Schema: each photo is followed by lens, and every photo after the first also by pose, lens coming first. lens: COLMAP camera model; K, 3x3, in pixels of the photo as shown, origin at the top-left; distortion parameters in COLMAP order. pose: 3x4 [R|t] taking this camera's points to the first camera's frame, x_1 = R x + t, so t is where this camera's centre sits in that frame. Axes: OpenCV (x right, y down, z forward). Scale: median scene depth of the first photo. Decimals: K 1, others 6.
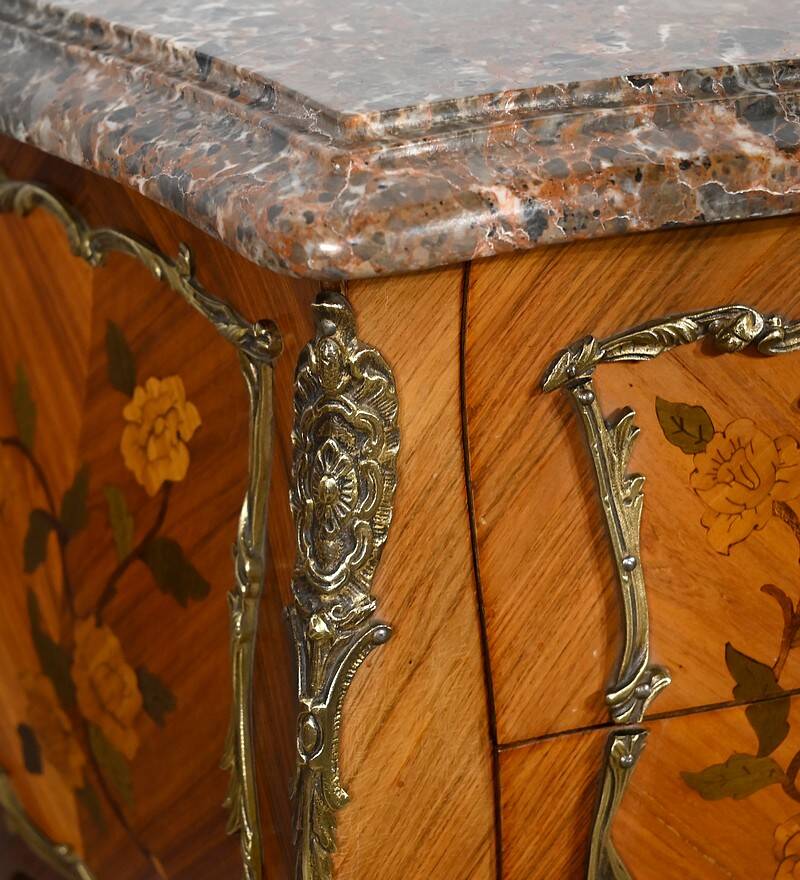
lens RADIAL K [[2045.7, 0, 235.9], [0, 2045.7, 439.7], [0, 0, 1]] dist [0.015095, -0.353519]
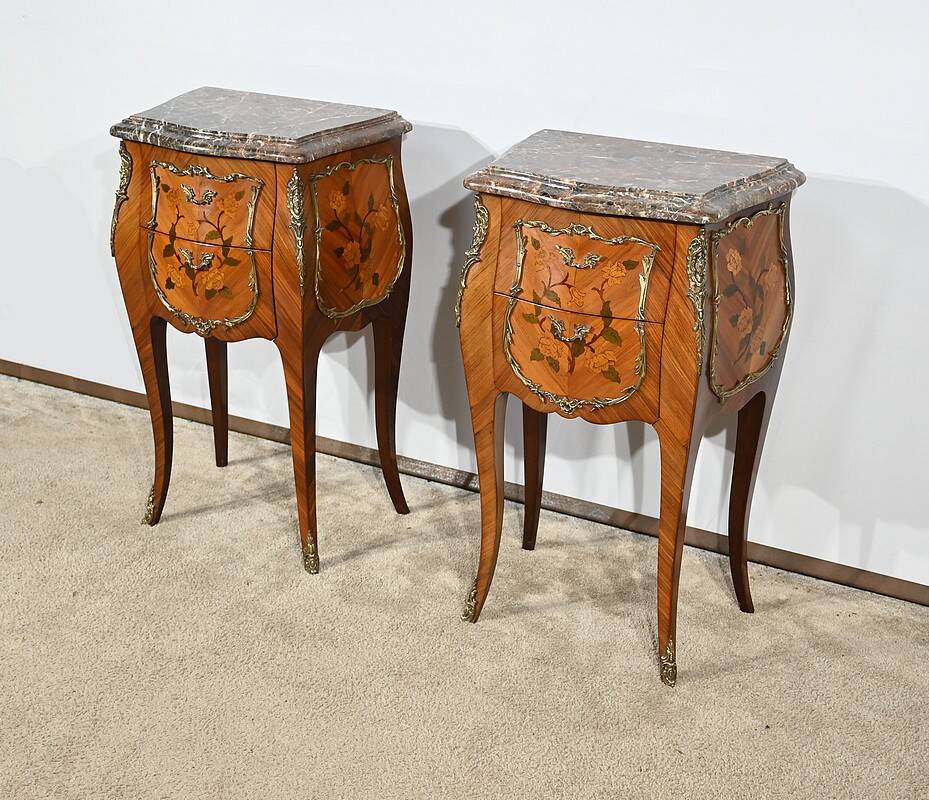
lens RADIAL K [[1329.2, 0, 464.5], [0, 1329.2, 400.0], [0, 0, 1]] dist [0.003292, 0.032894]
pose [[0.569046, 0.362422, -0.738131, 2.785472], [-0.377493, 0.912595, 0.157063, -0.107662], [0.730538, 0.189263, 0.656120, -1.284087]]
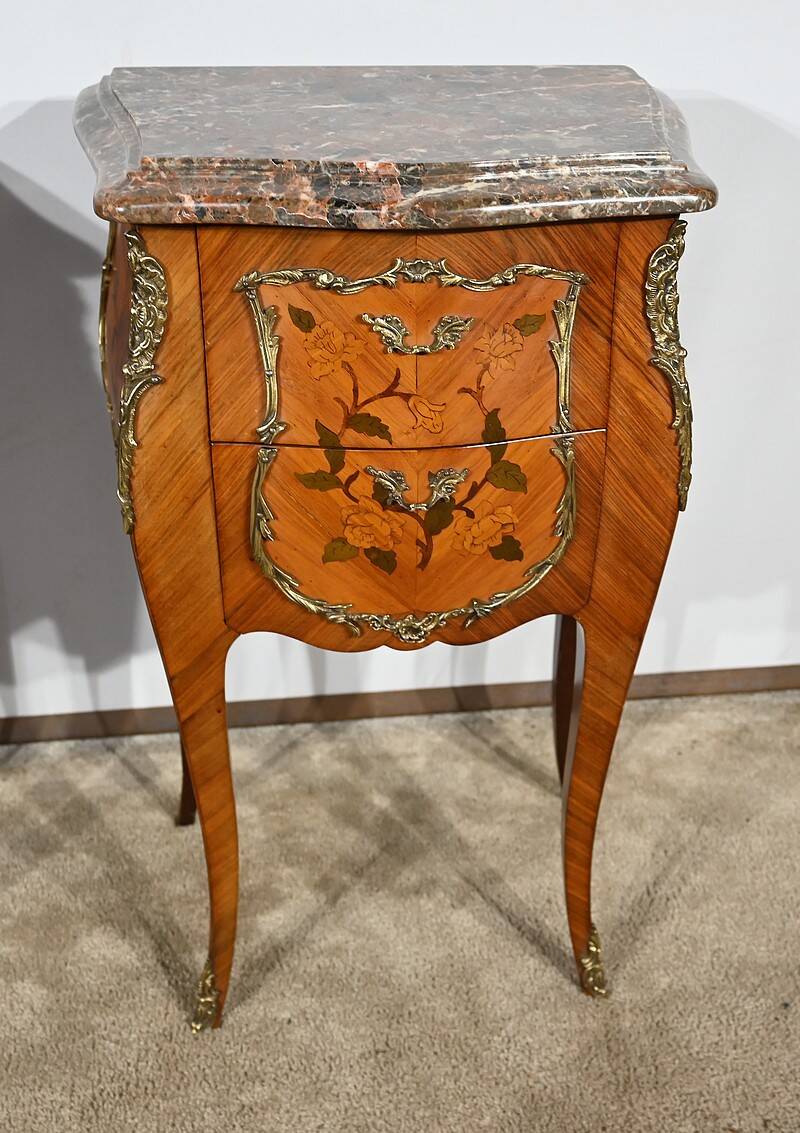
lens RADIAL K [[1312.4, 0, 425.0], [0, 1312.4, 562.8], [0, 0, 1]] dist [-0.000853, 0.009380]
pose [[0.944872, 0.213903, -0.247916, 0.790944], [-0.185190, 0.973505, 0.134135, 0.037366], [0.270040, -0.080829, 0.959451, -0.418719]]
